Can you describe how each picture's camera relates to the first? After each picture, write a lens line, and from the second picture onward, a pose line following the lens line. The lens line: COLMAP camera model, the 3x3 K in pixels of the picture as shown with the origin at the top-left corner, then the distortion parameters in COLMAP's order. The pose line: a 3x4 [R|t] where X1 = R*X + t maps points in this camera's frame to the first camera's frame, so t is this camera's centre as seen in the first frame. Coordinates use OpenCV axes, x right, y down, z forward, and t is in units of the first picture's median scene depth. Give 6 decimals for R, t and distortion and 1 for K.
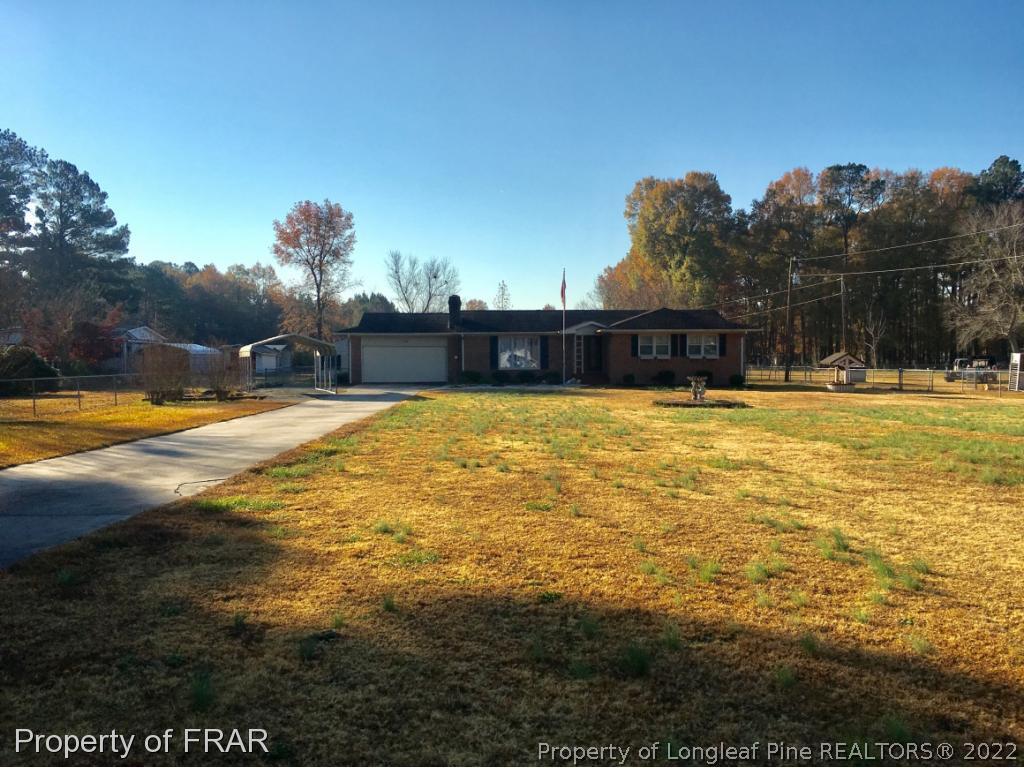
lens RADIAL K [[855.0, 0, 512.2], [0, 855.0, 366.4], [0, 0, 1]] dist [0.045886, -0.087784]
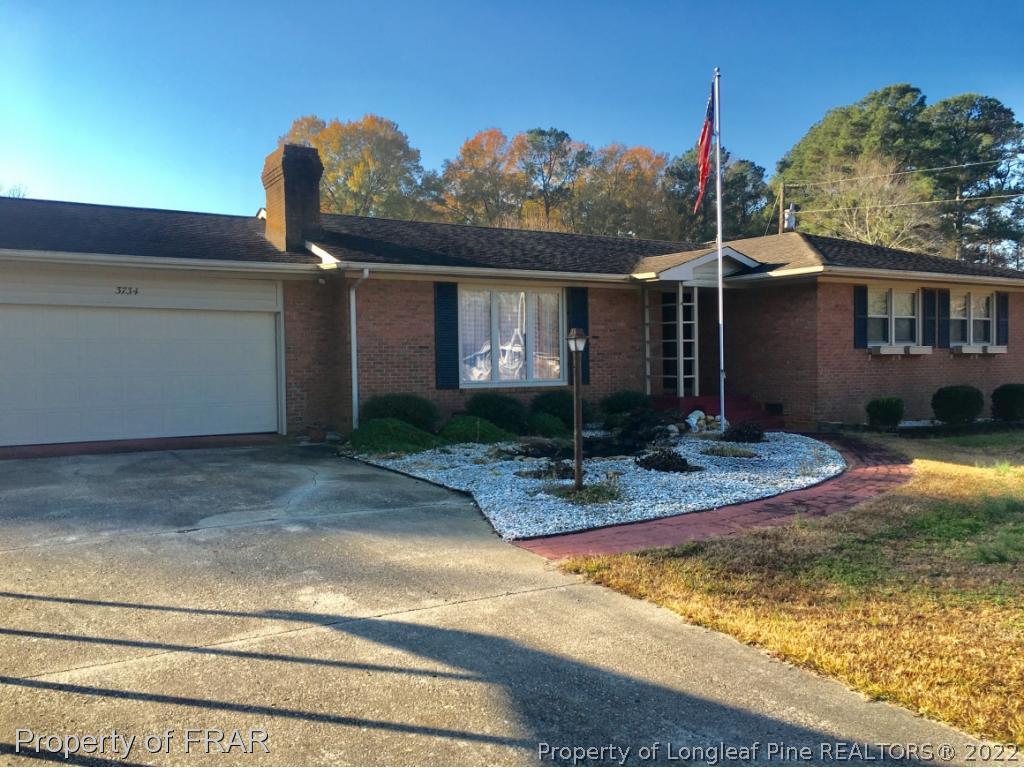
lens RADIAL K [[855.0, 0, 512.2], [0, 855.0, 366.4], [0, 0, 1]] dist [0.045886, -0.087784]
pose [[0.873918, -0.008916, 0.485991, -0.067659], [0.008479, 0.999959, 0.003099, -0.002324], [-0.485999, 0.001413, 0.873958, 0.312894]]
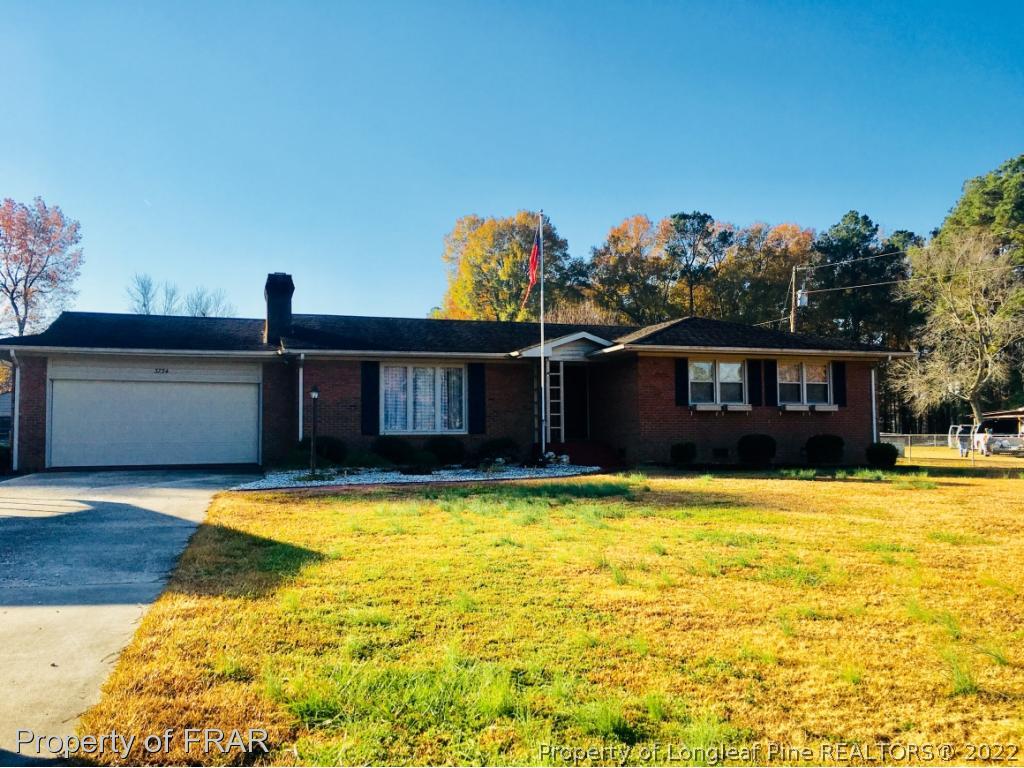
lens RADIAL K [[855.0, 0, 512.2], [0, 855.0, 366.4], [0, 0, 1]] dist [0.045886, -0.087784]
pose [[0.963429, 0.018737, 0.267309, -0.030931], [0.005394, 0.995994, -0.089256, 0.003757], [-0.267910, 0.087434, 0.959468, 0.236913]]
